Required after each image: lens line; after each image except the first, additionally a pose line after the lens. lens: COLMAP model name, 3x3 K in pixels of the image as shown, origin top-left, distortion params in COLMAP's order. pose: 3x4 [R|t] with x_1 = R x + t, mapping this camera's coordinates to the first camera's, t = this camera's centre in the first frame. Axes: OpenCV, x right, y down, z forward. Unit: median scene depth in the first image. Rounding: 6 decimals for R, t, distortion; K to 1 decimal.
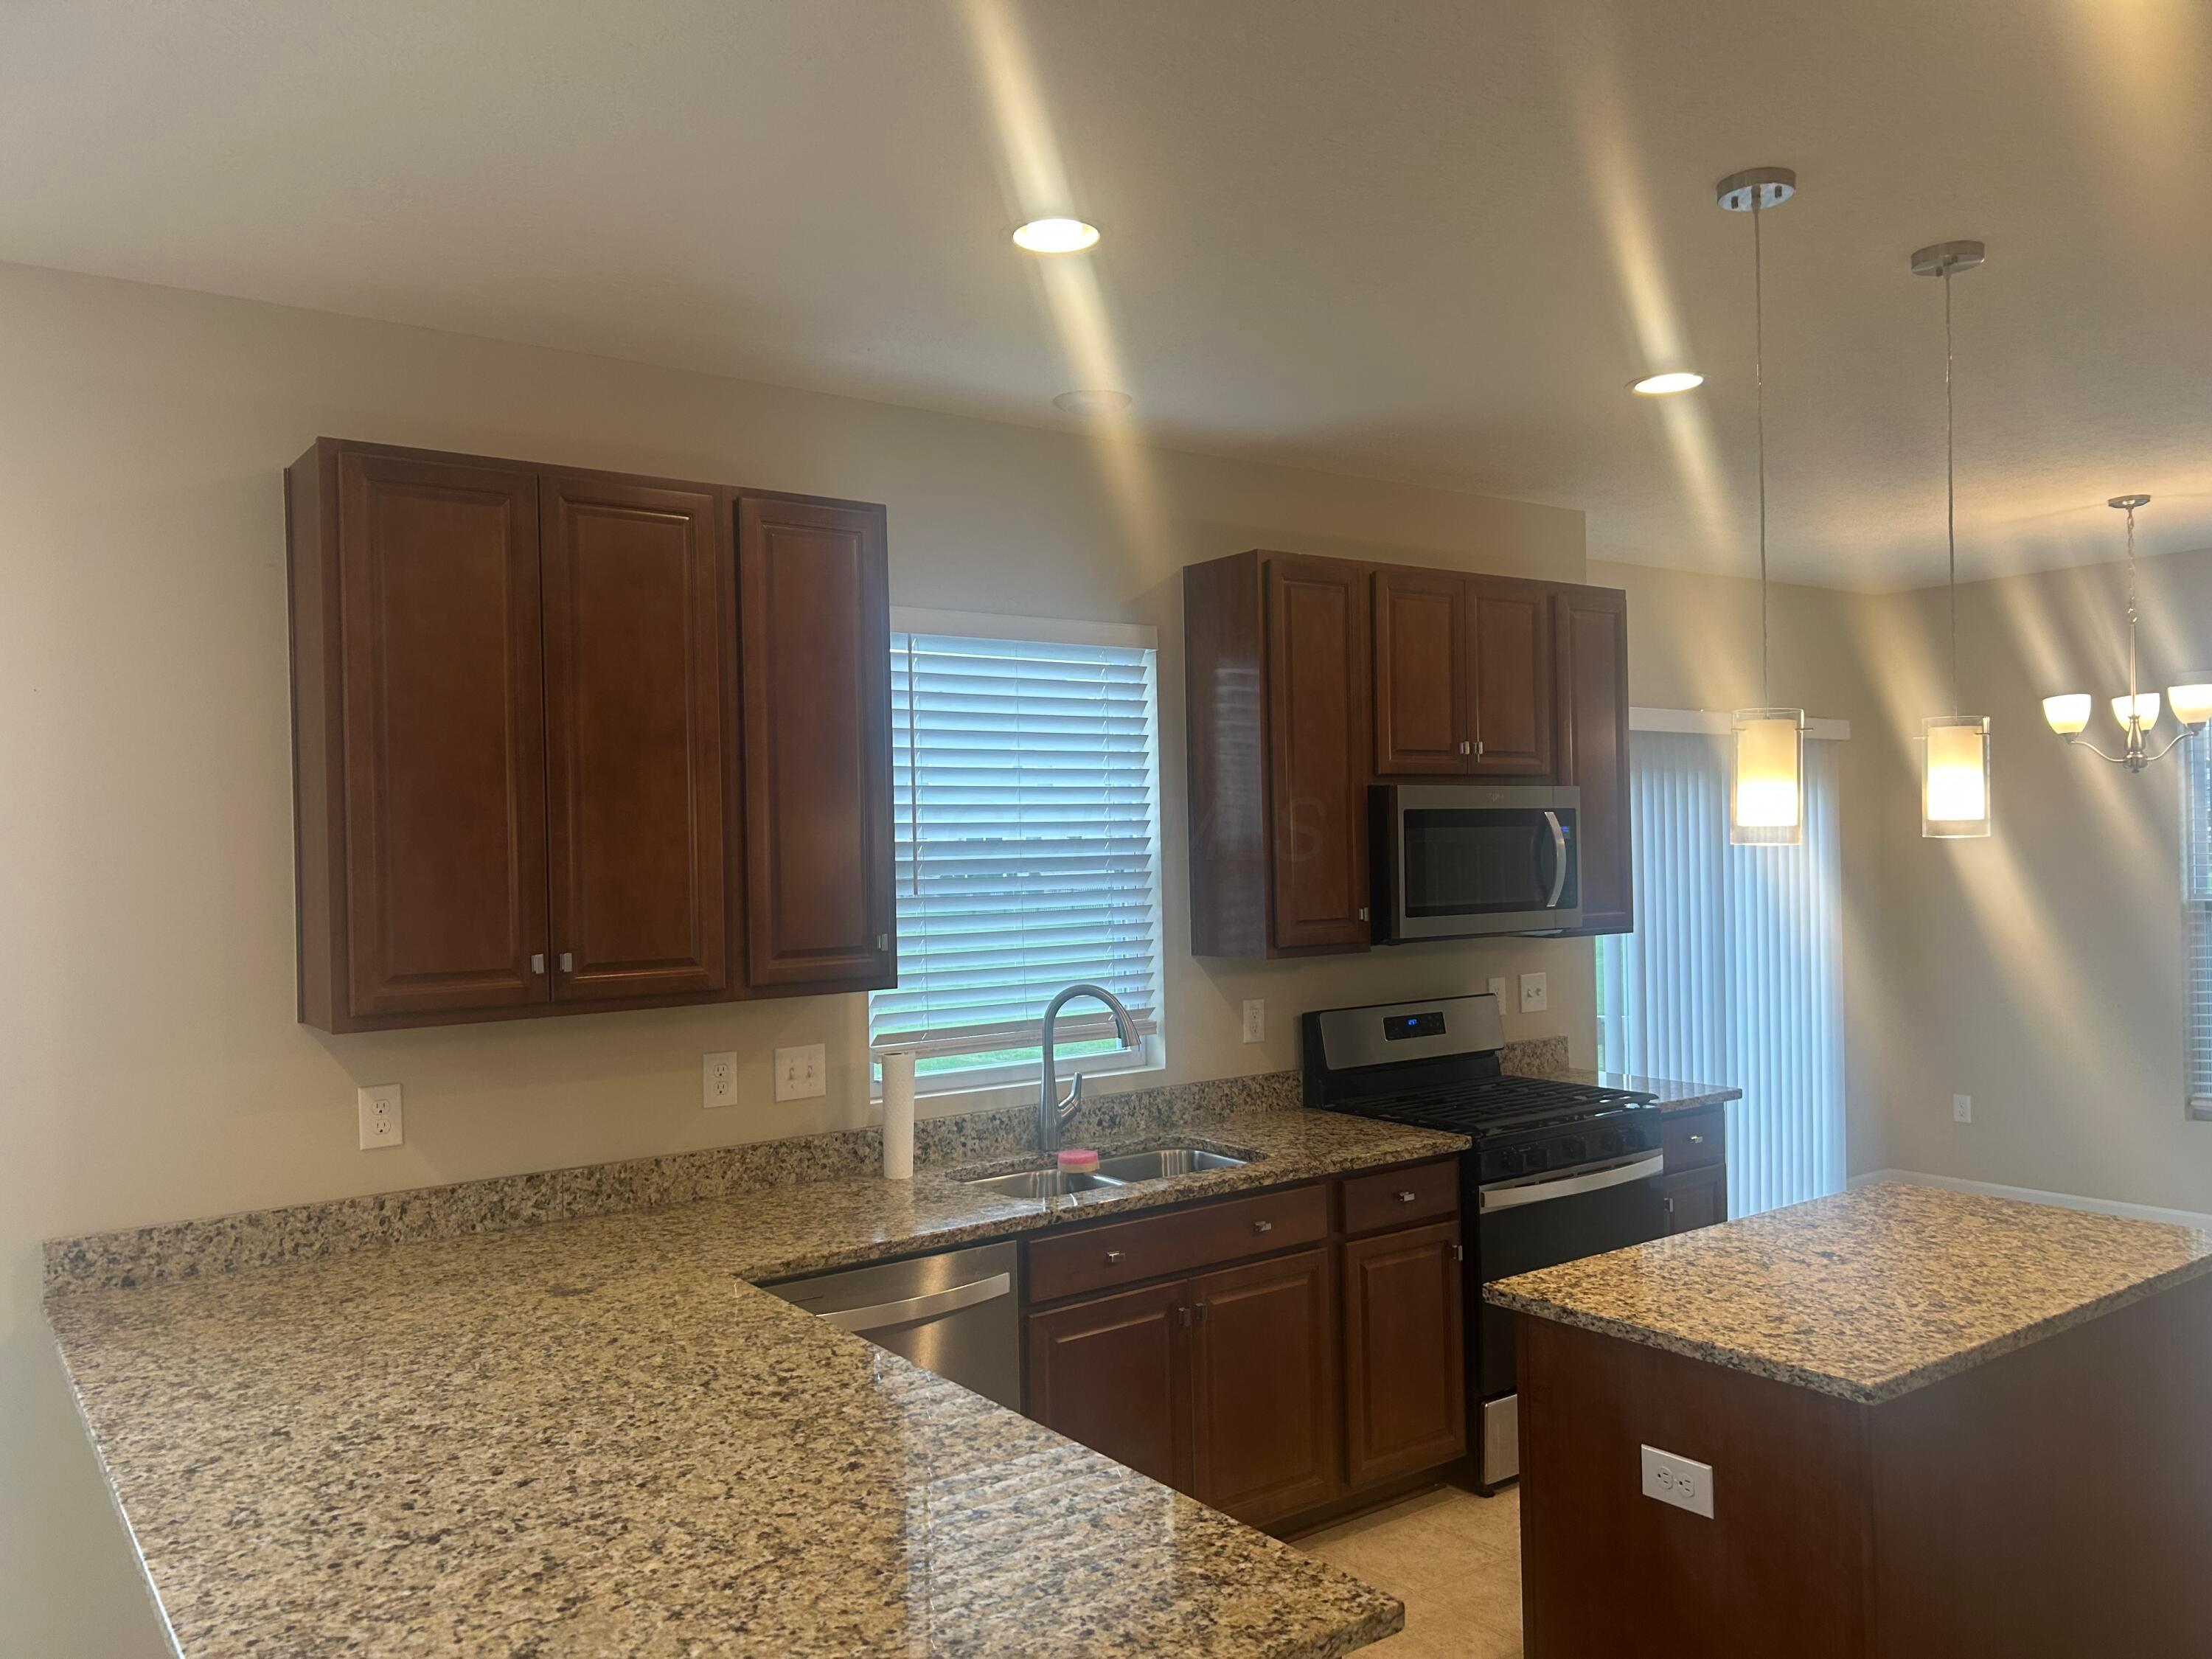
lens RADIAL K [[1667.6, 0, 1098.5], [0, 1667.6, 835.6], [0, 0, 1]] dist [0.040862, -0.040078]
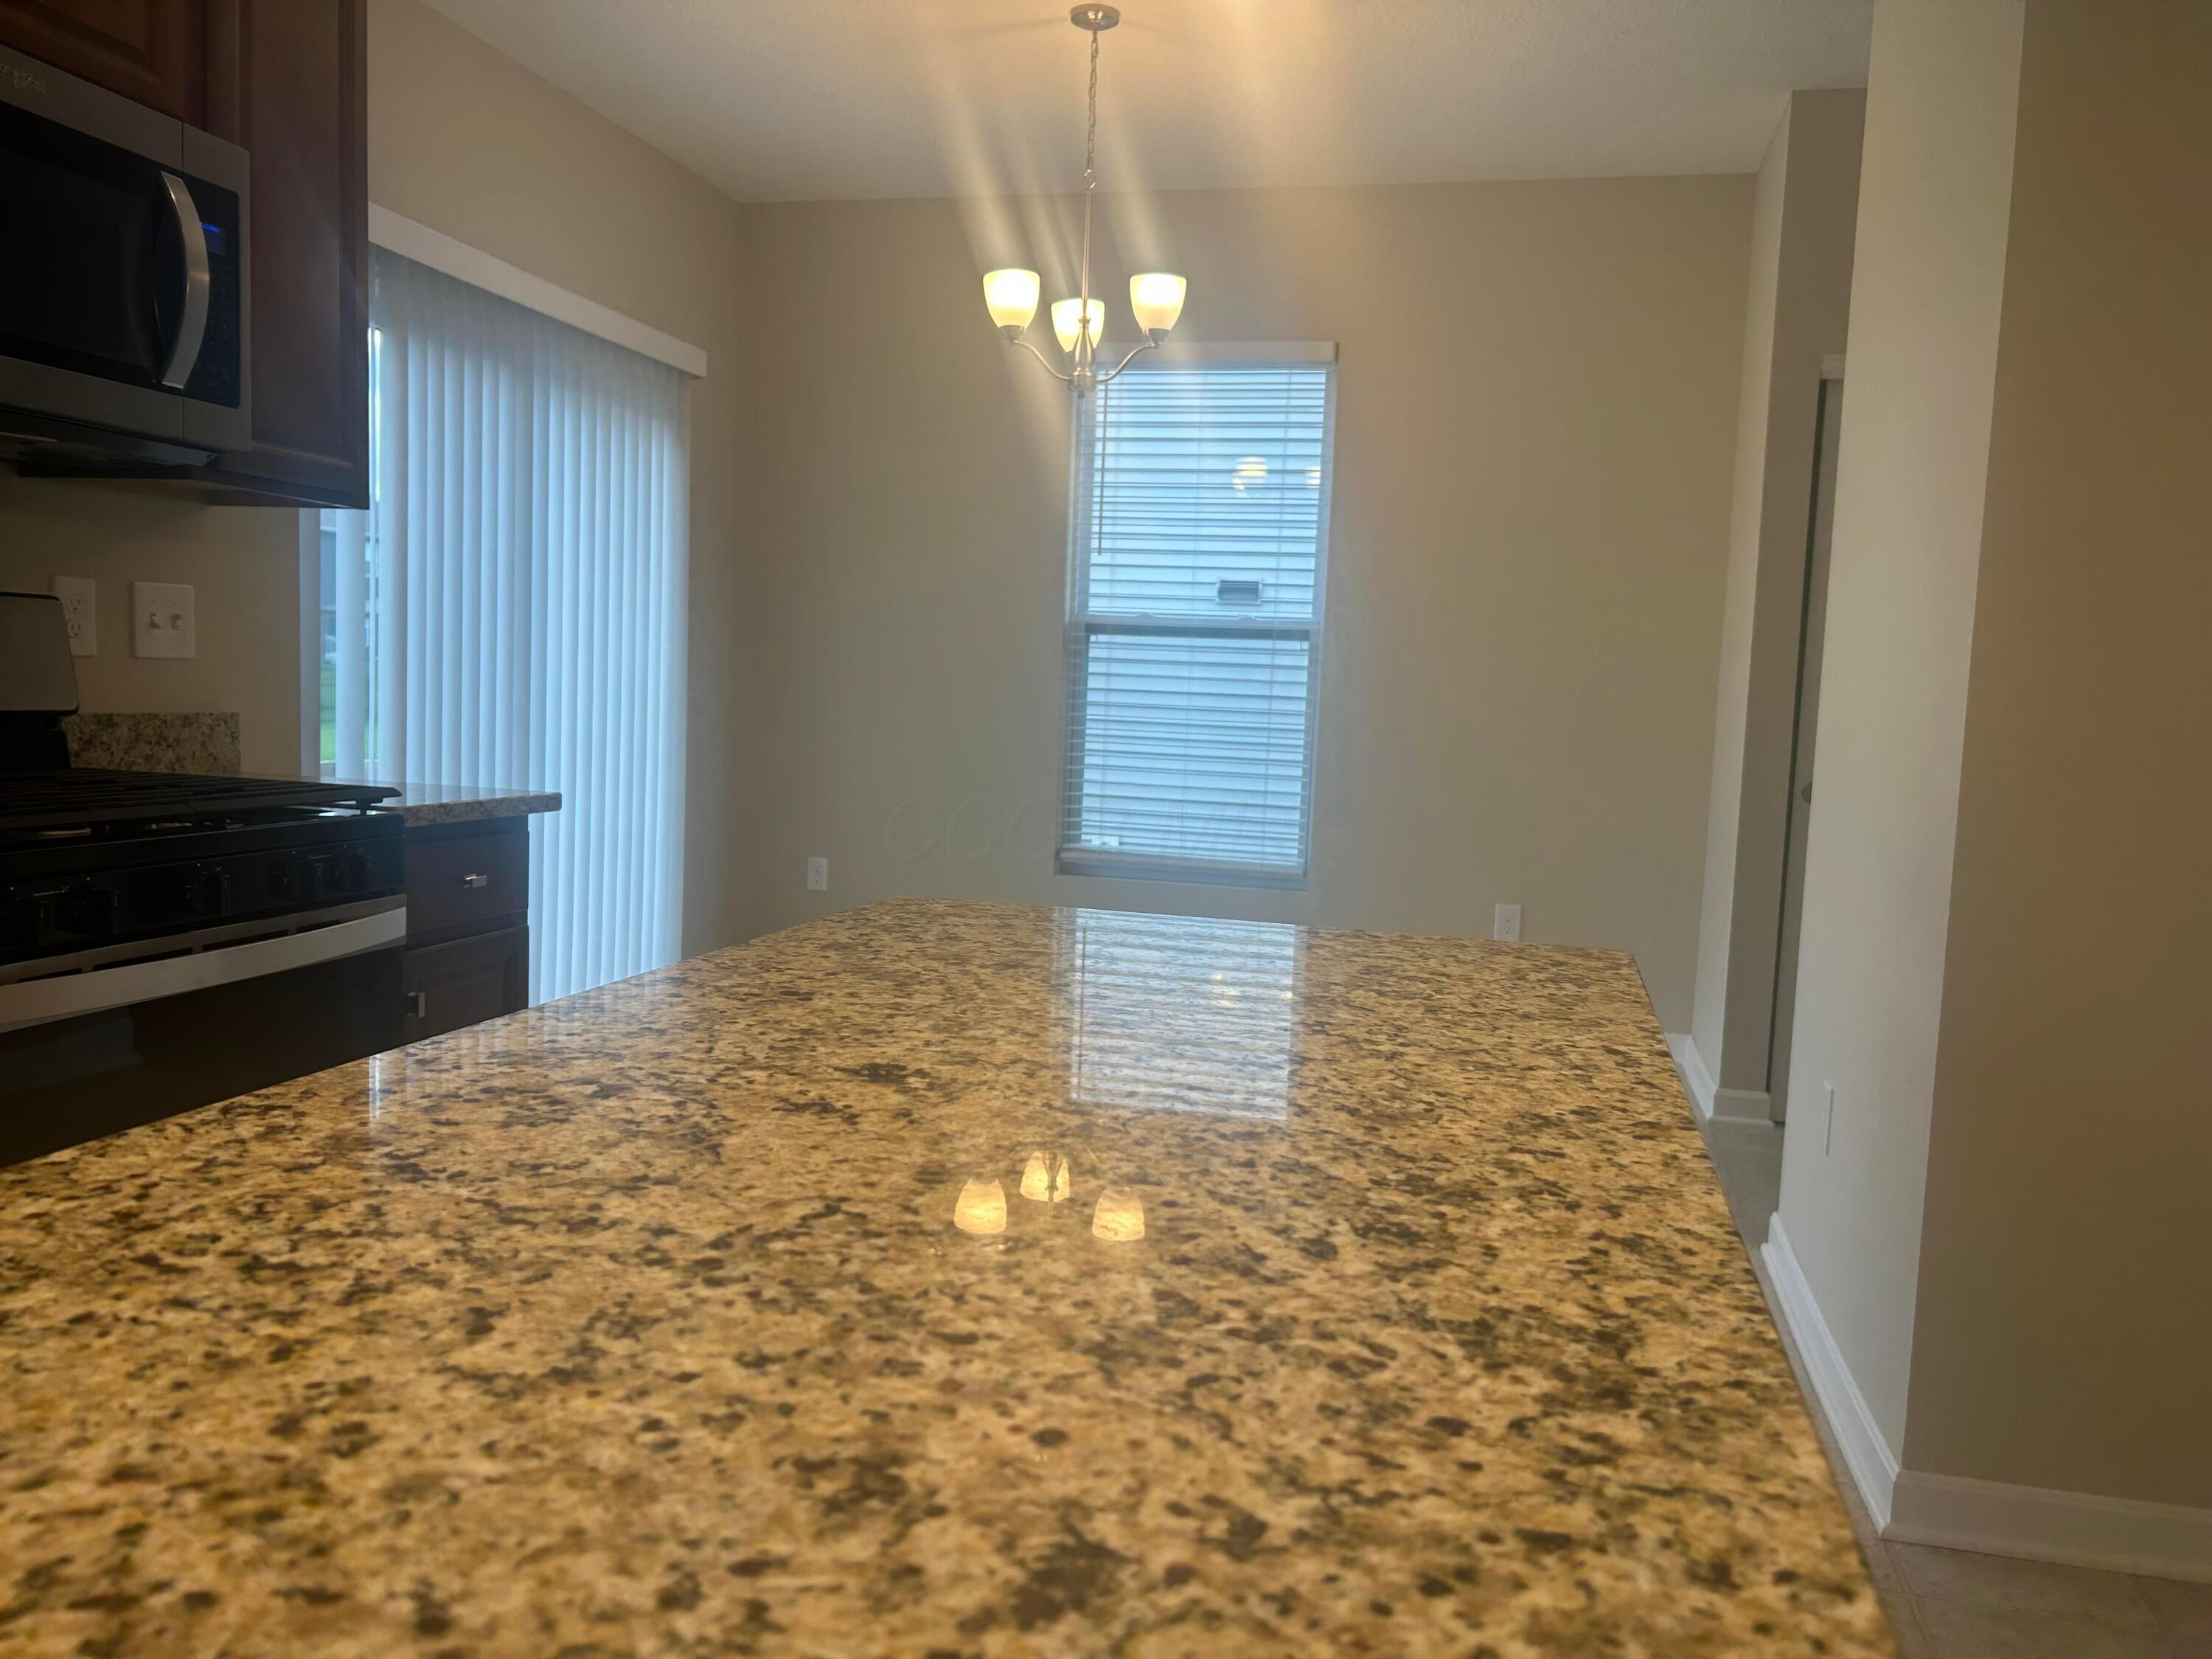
lens RADIAL K [[1667.6, 0, 1098.5], [0, 1667.6, 835.6], [0, 0, 1]] dist [0.040862, -0.040078]
pose [[0.771358, -0.003622, 0.636391, 0.260964], [-0.060365, 0.995059, 0.078831, 0.172618], [-0.633532, -0.099223, 0.767328, 0.715236]]
